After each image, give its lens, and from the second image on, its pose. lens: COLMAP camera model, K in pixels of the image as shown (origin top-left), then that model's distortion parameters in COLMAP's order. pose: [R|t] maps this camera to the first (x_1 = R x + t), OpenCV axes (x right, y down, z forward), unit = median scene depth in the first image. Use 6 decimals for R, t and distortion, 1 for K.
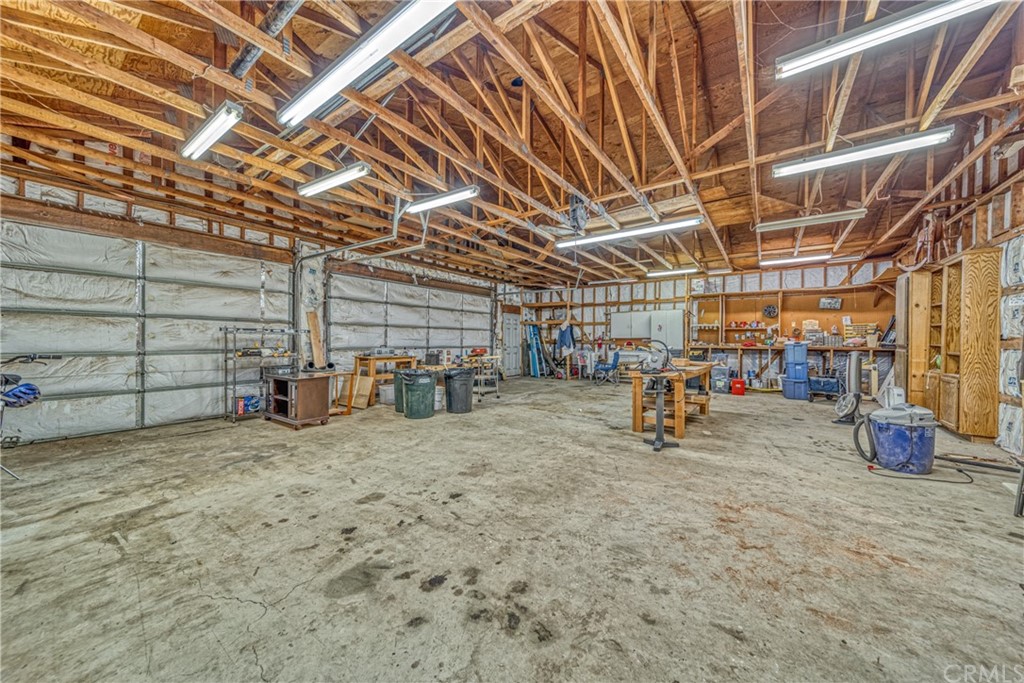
lens RADIAL K [[354.6, 0, 512.1], [0, 354.6, 342.1], [0, 0, 1]] dist [0.008328, -0.000538]
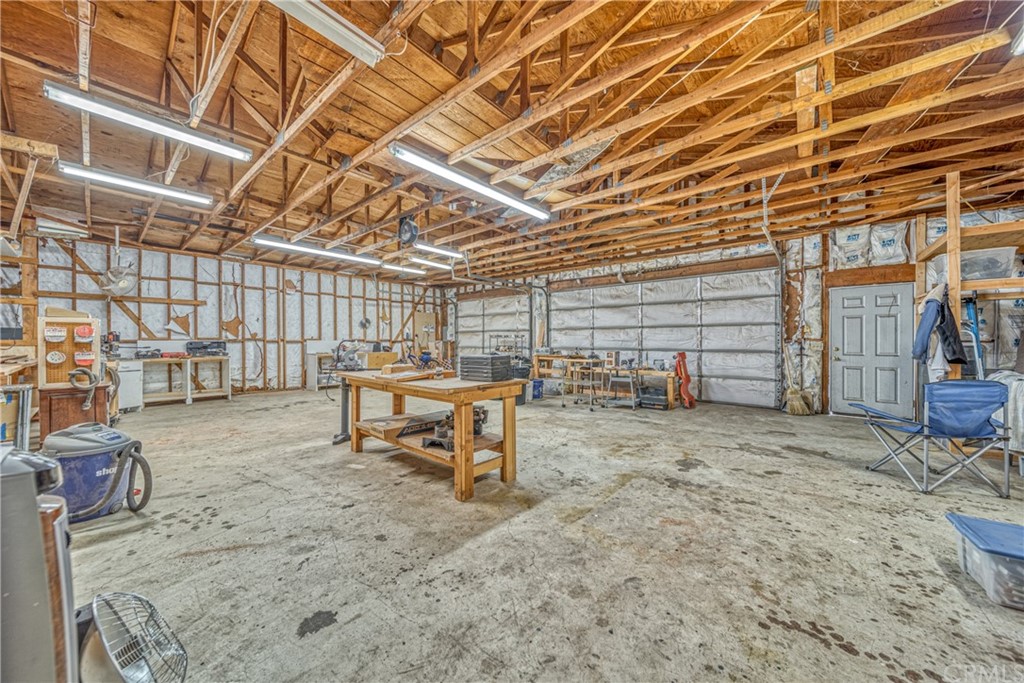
lens RADIAL K [[354.6, 0, 510.7], [0, 354.6, 343.1], [0, 0, 1]] dist [0.008328, -0.000538]
pose [[-0.072872, 0.000230, -0.997341, 0.804983], [-0.004429, 0.999990, 0.000555, 0.000147], [0.997331, 0.004458, -0.072870, 0.877154]]
